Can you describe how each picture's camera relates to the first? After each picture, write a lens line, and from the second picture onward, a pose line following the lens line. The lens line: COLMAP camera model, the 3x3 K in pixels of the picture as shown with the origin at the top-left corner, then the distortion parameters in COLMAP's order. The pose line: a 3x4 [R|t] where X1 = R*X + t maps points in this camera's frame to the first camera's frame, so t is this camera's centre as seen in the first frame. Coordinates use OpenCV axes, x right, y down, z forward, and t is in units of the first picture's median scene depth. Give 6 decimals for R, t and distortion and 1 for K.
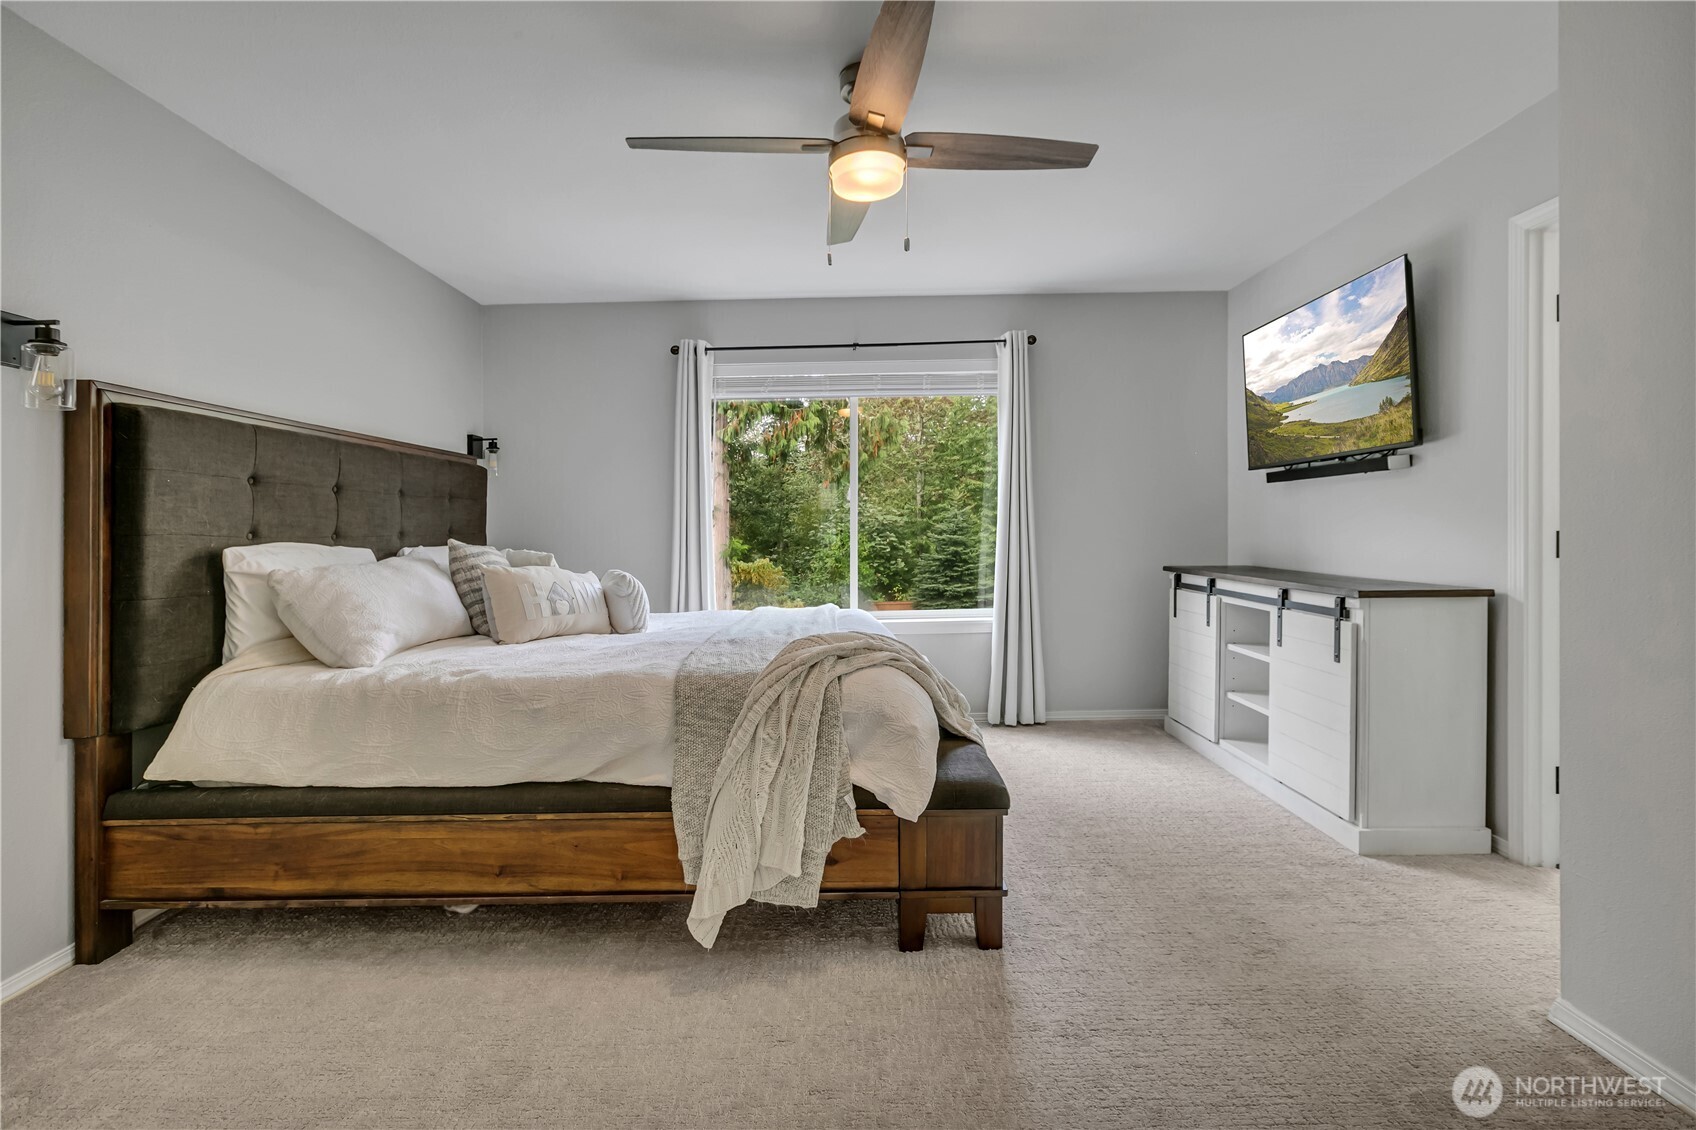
lens RADIAL K [[802.8, 0, 850.3], [0, 802.8, 525.6], [0, 0, 1]] dist [0.000068, -0.000422]
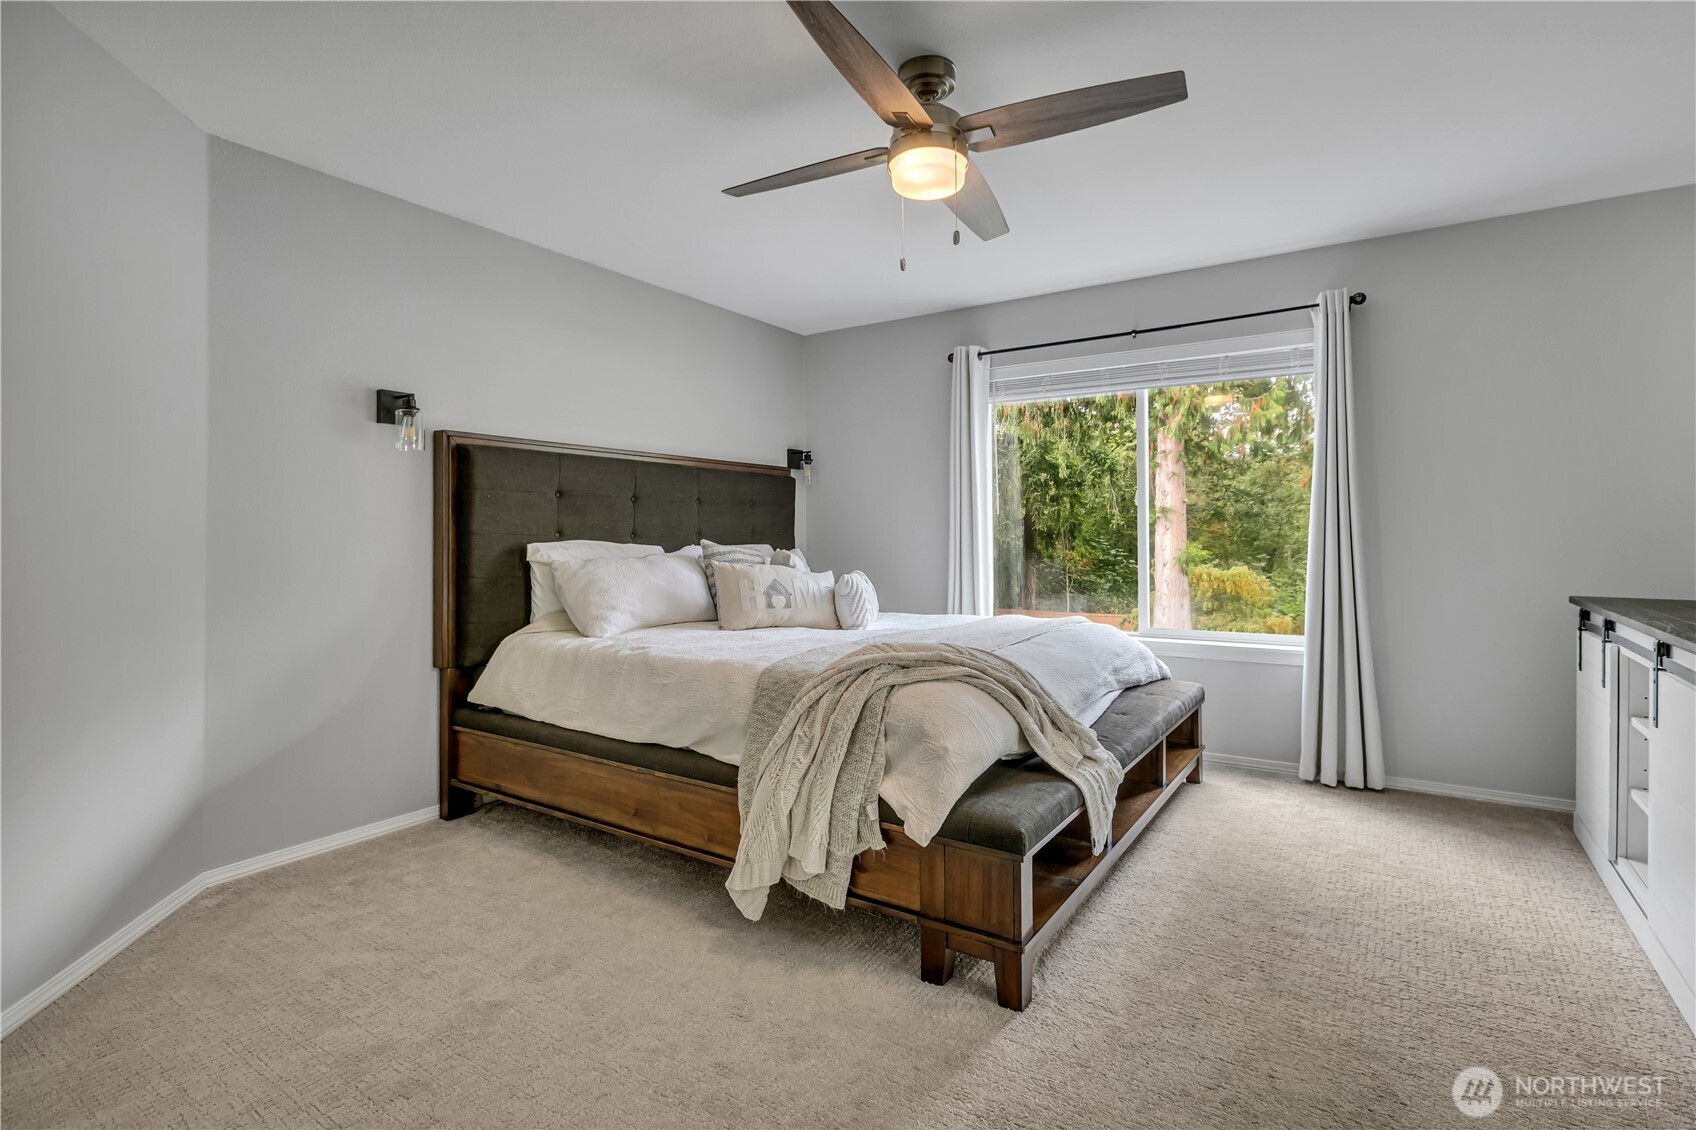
lens RADIAL K [[811.1, 0, 853.6], [0, 811.1, 524.5], [0, 0, 1]] dist [0.000470, 0.000205]
pose [[0.840977, 0.007767, -0.541015, 0.486464], [-0.009719, 0.999952, -0.000752, -0.010032], [0.540983, 0.005890, 0.841013, 0.132795]]
